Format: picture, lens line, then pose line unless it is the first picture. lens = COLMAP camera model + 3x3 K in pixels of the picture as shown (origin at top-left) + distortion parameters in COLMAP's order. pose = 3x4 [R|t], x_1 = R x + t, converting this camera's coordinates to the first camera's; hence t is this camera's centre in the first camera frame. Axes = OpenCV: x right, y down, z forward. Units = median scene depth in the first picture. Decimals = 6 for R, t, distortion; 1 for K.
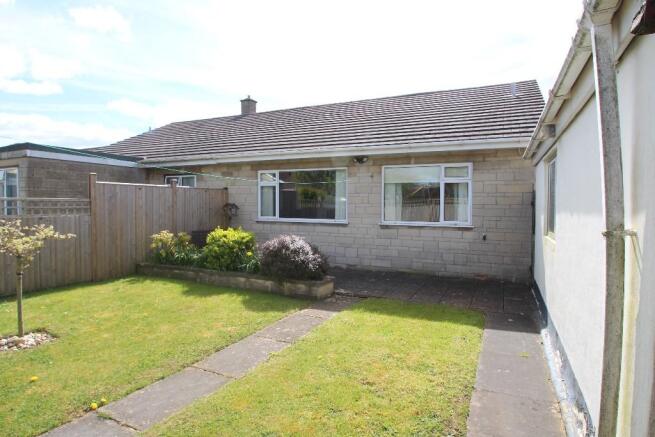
lens RADIAL K [[381.6, 0, 322.9], [0, 381.6, 217.7], [0, 0, 1]] dist [-0.004745, 0.000379]
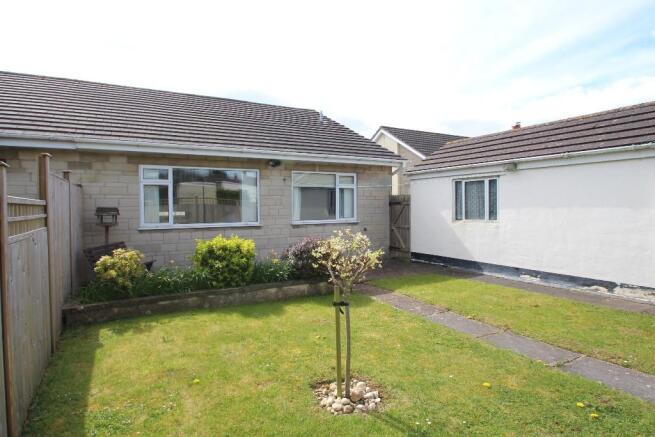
lens RADIAL K [[381.6, 0, 323.6], [0, 381.6, 216.9], [0, 0, 1]] dist [-0.004745, 0.000379]
pose [[0.574222, -0.035164, 0.817944, -0.686124], [0.042903, 0.998997, 0.012829, -0.013522], [-0.817574, 0.027726, 0.575155, 0.298453]]
